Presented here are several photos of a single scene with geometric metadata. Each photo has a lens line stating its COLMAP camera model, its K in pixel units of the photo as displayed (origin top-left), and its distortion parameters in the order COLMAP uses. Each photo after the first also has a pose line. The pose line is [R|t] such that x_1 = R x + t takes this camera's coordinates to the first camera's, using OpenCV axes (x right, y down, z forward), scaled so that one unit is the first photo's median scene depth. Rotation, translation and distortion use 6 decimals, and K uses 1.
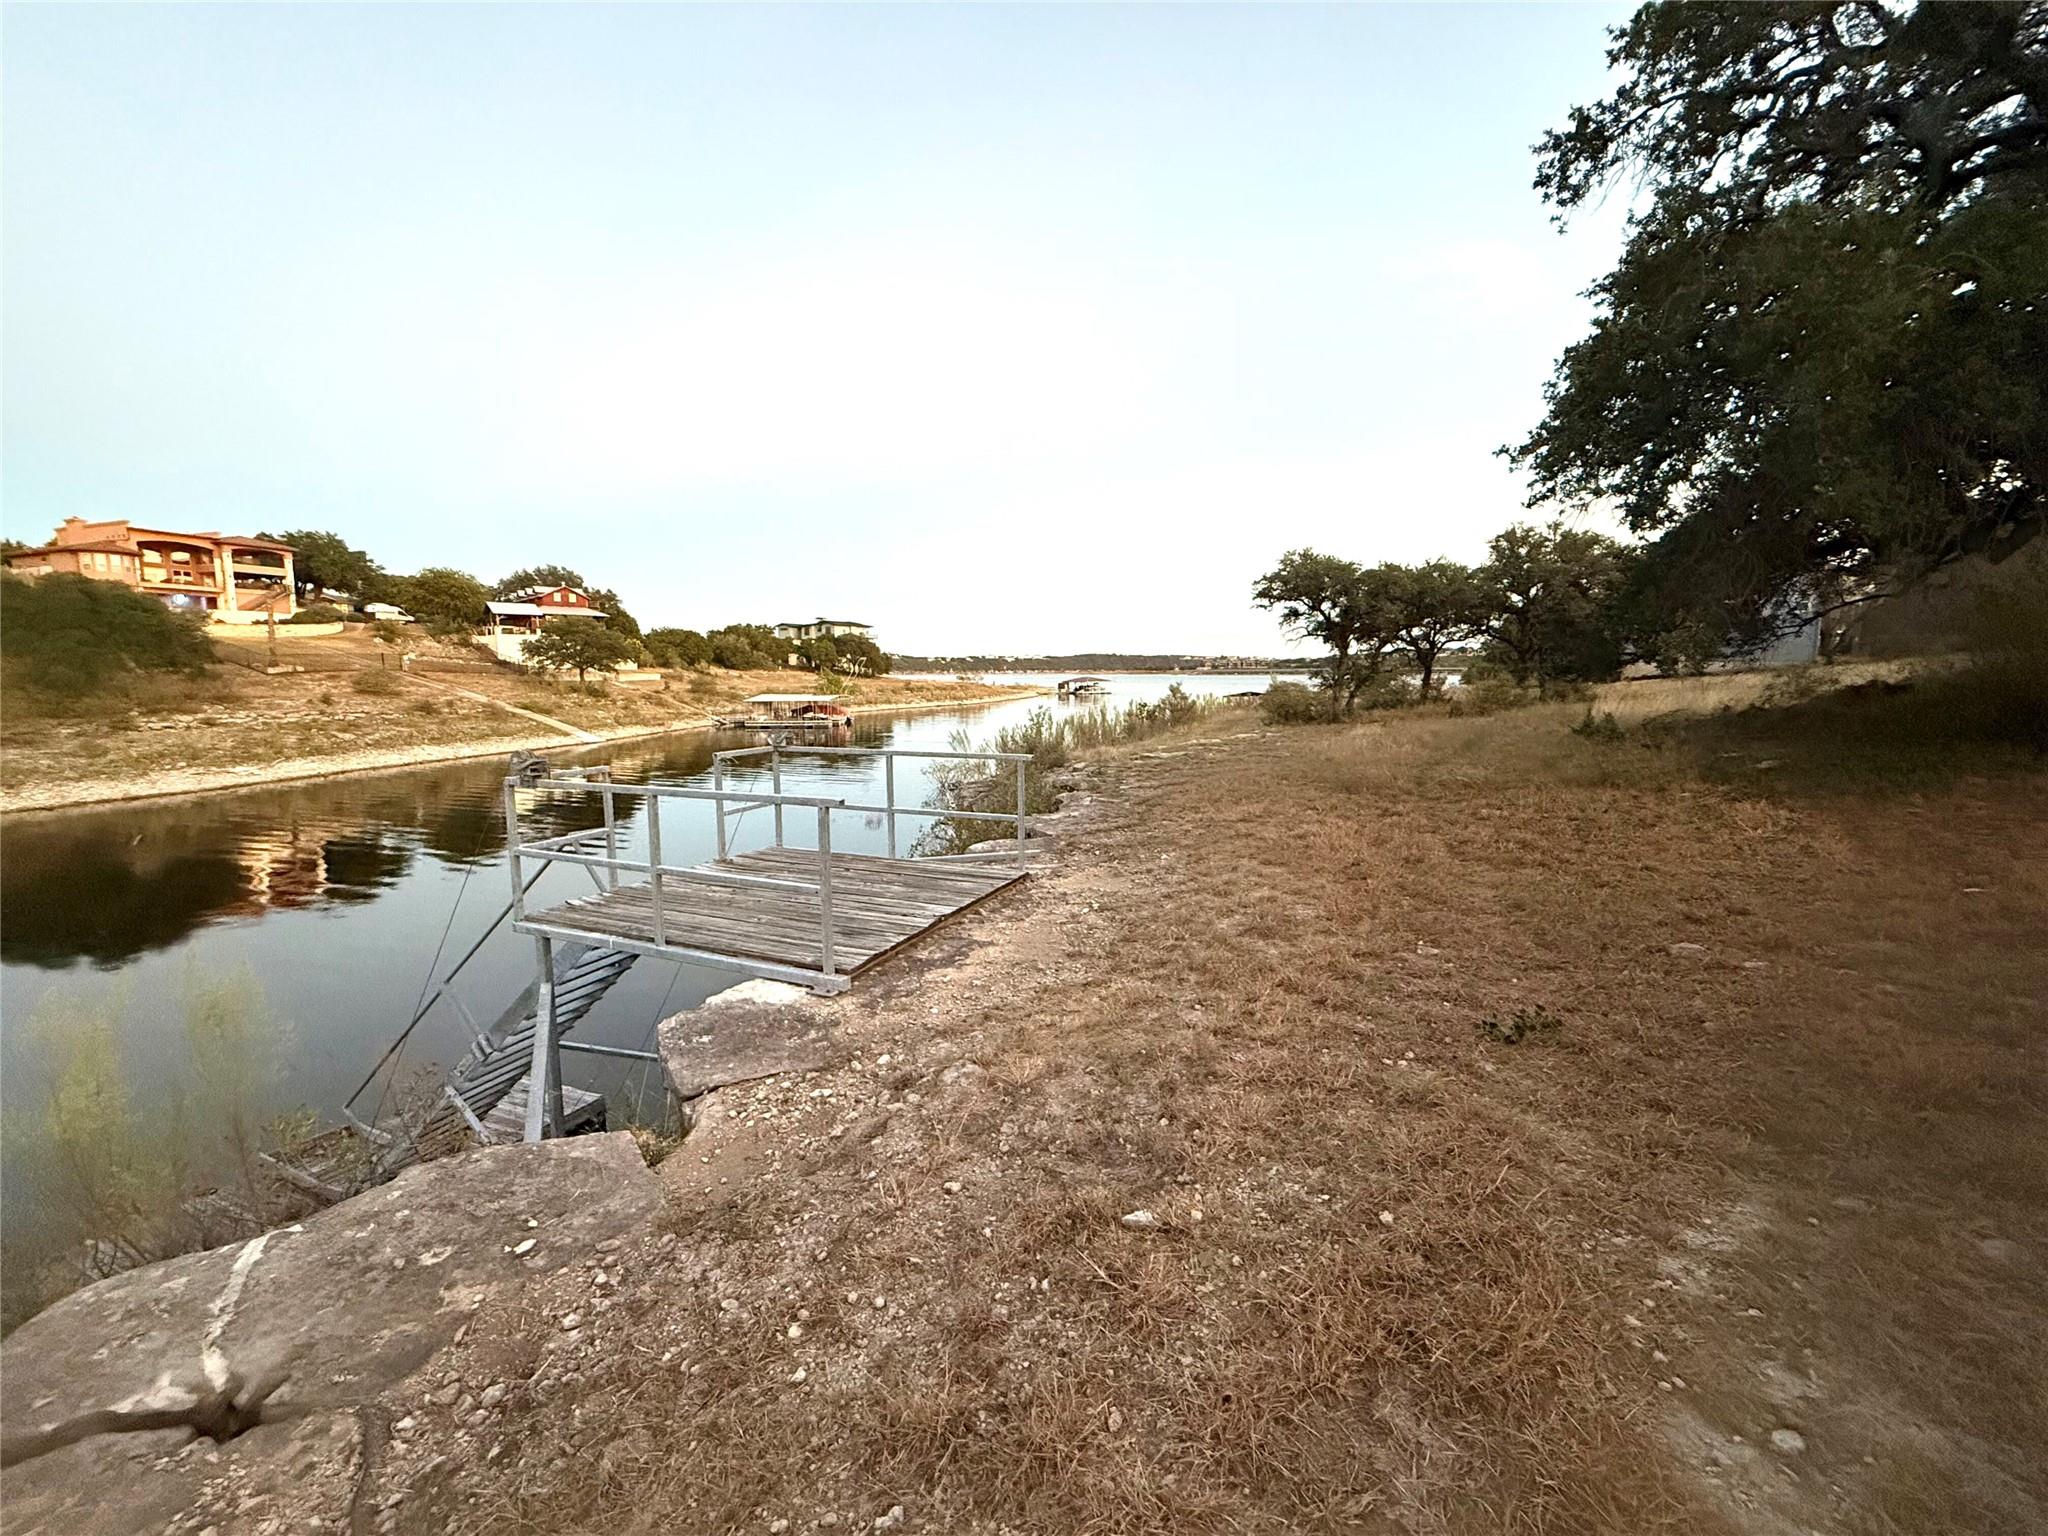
lens RADIAL K [[808.3, 0, 1019.7], [0, 808.3, 767.1], [0, 0, 1]] dist [-0.000834, -0.000101]
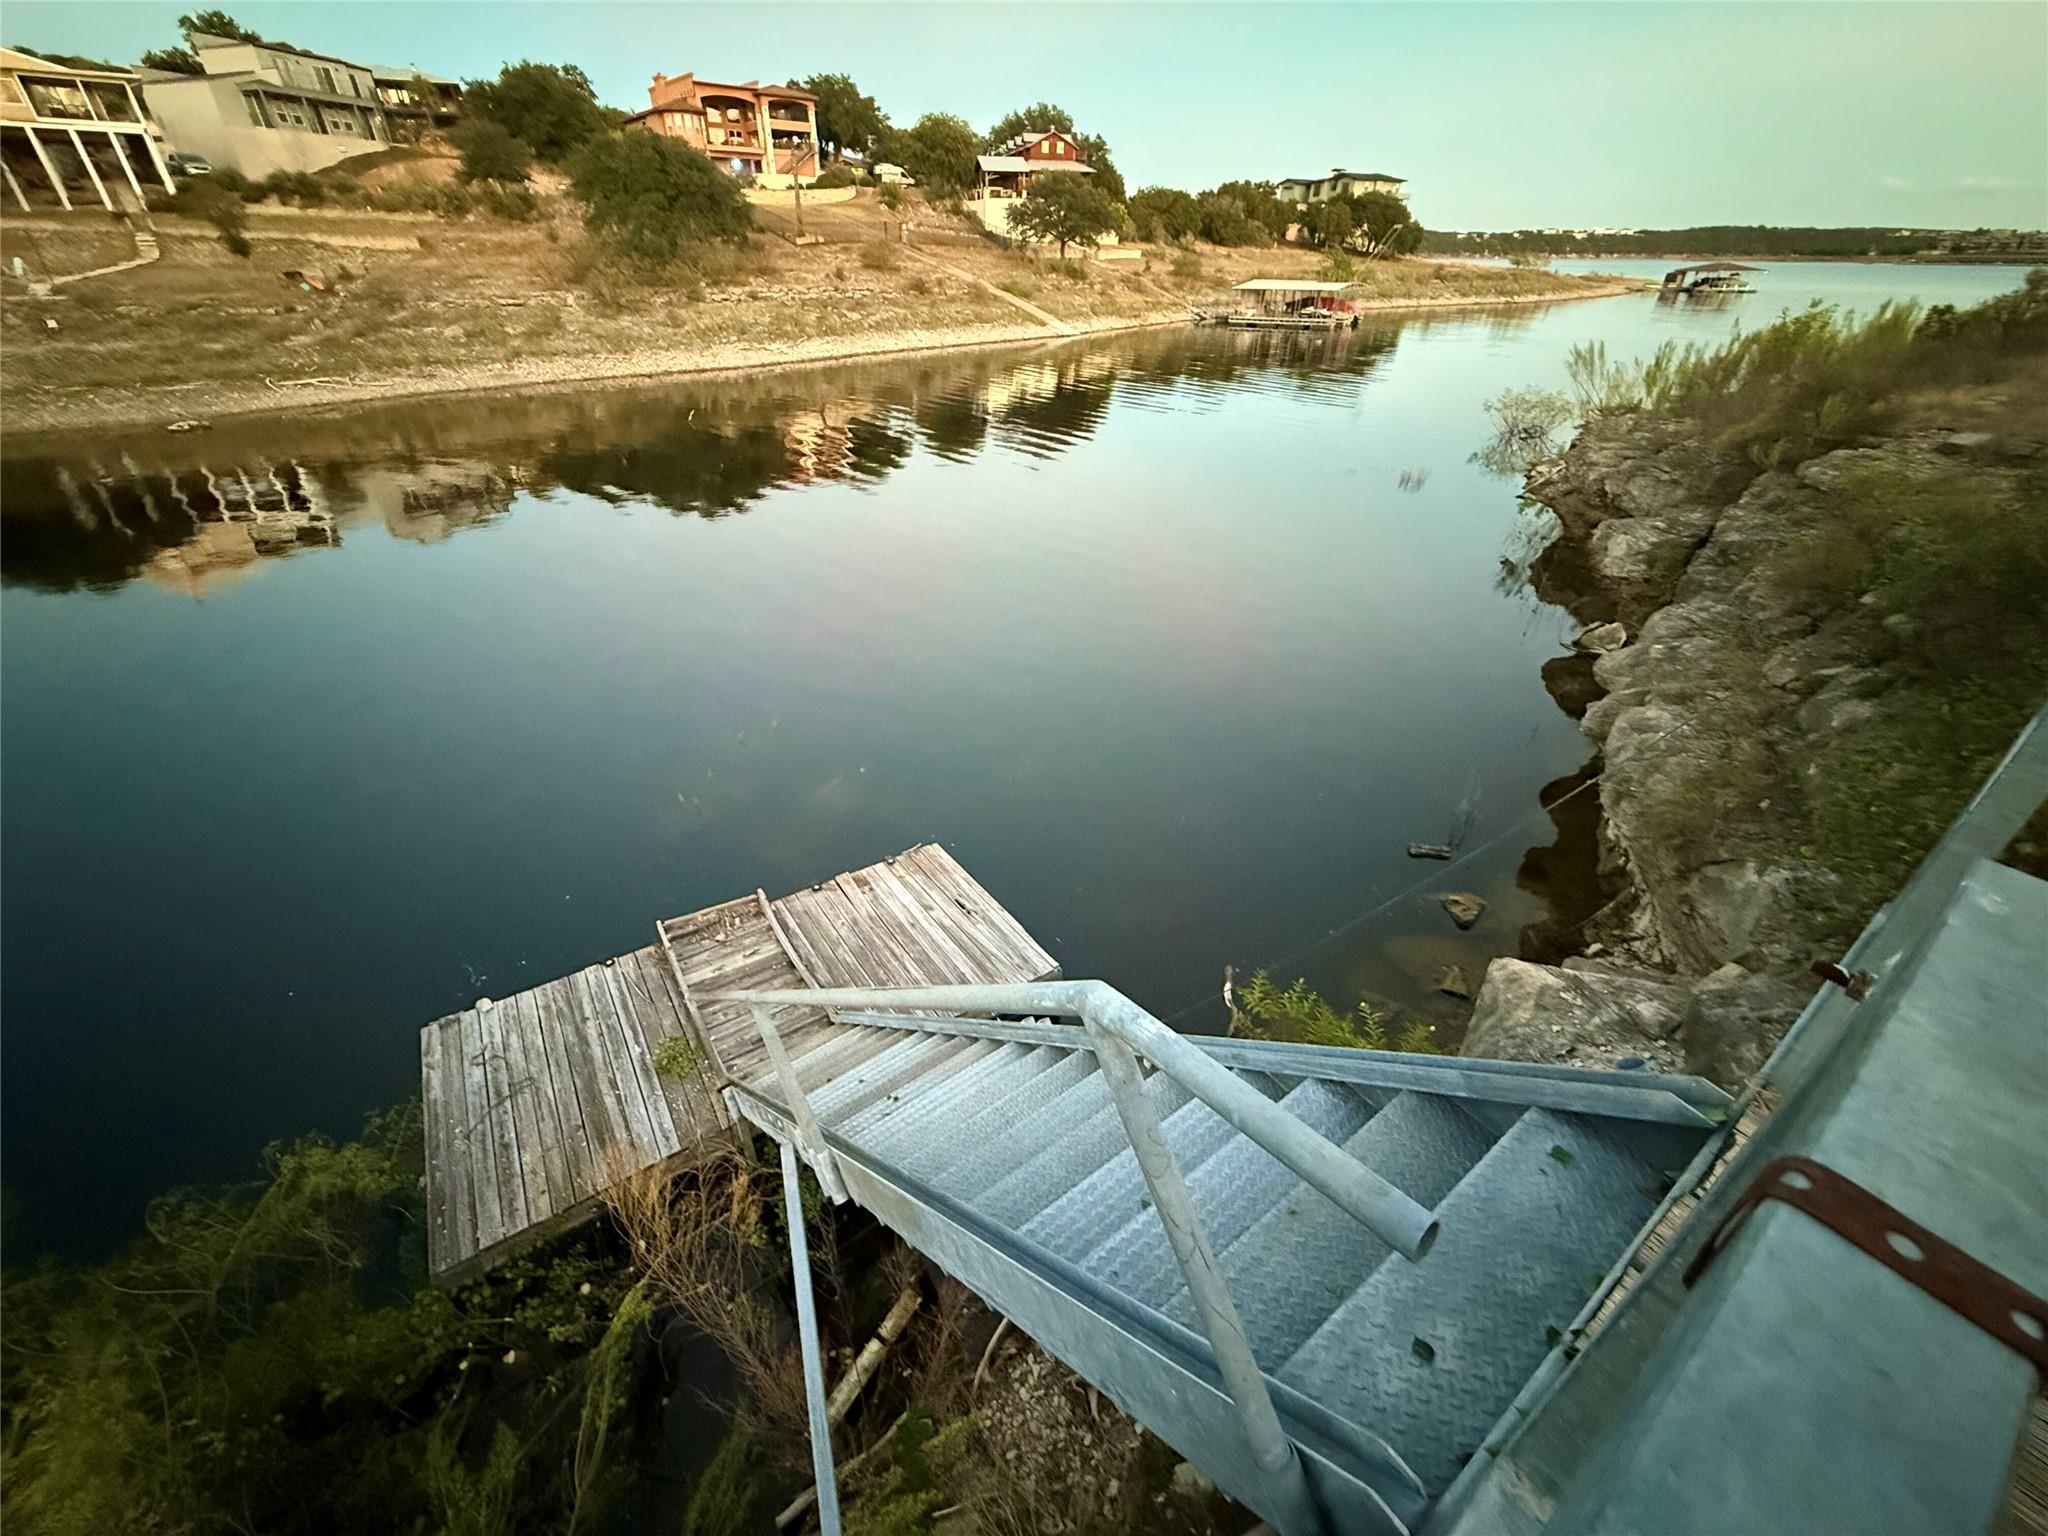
lens RADIAL K [[808.3, 0, 1018.2], [0, 808.3, 765.8], [0, 0, 1]] dist [-0.000834, -0.000101]
pose [[0.858947, 0.279356, -0.429150, -0.037933], [-0.066239, 0.891654, 0.447846, -0.001605], [0.507762, -0.356250, 0.784388, 0.065027]]
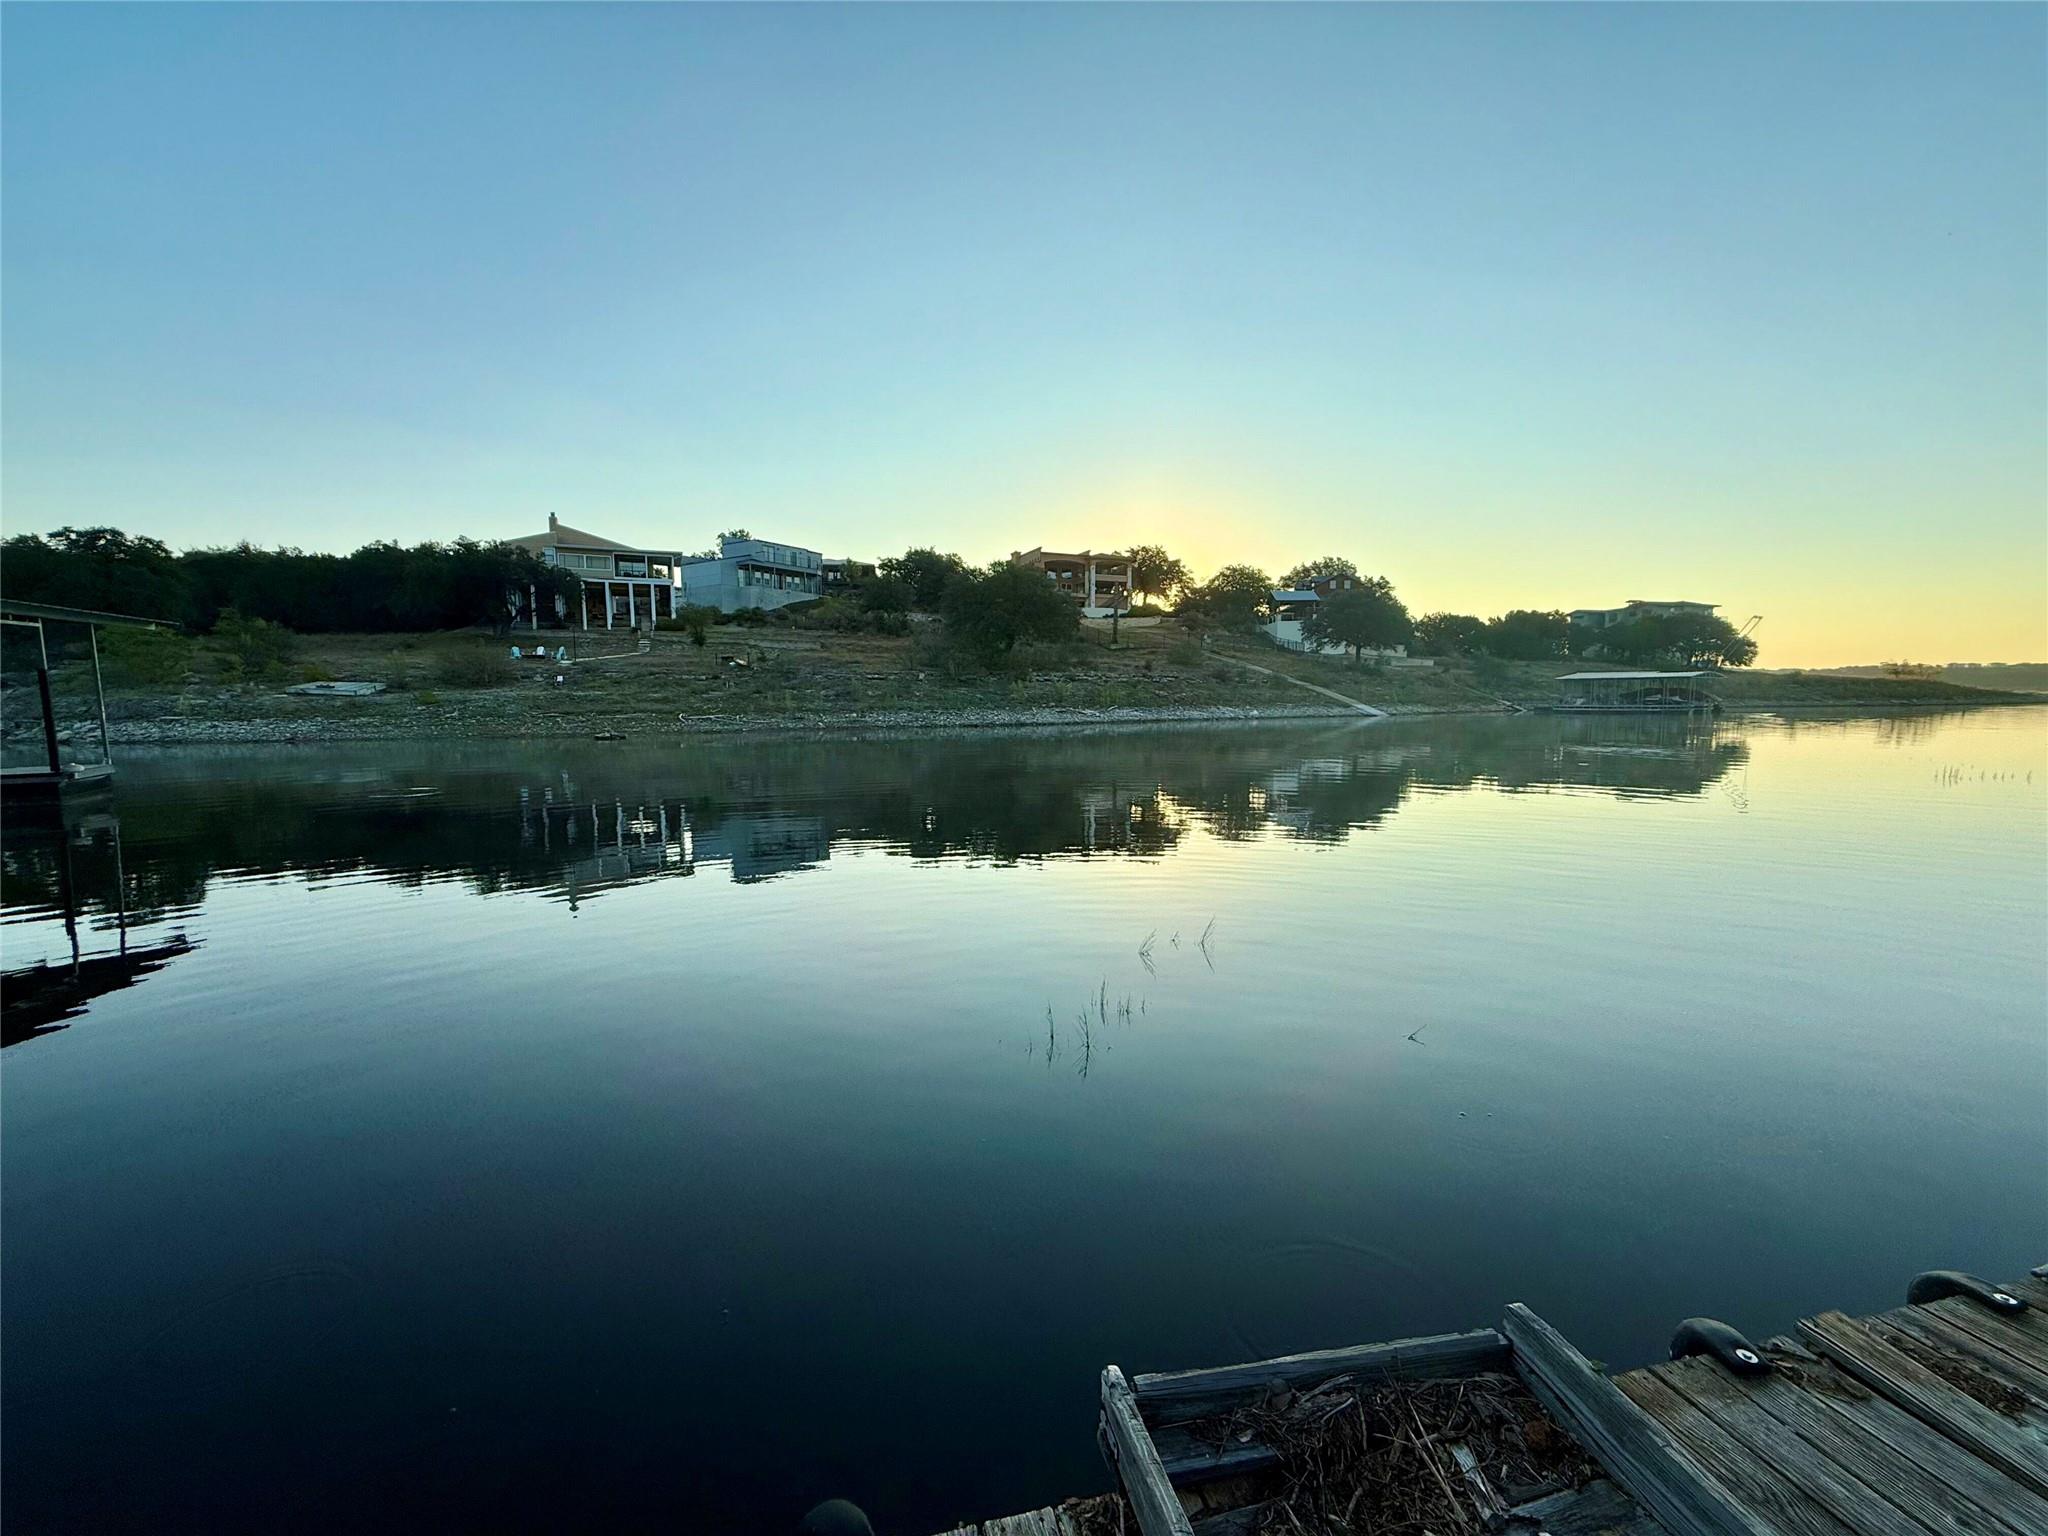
lens RADIAL K [[808.3, 0, 1018.8], [0, 808.3, 768.4], [0, 0, 1]] dist [-0.000834, -0.000101]
pose [[0.658311, 0.068754, -0.749600, -0.087718], [-0.086207, 0.996154, 0.015659, 0.036980], [0.747794, 0.054312, 0.661706, 0.091965]]
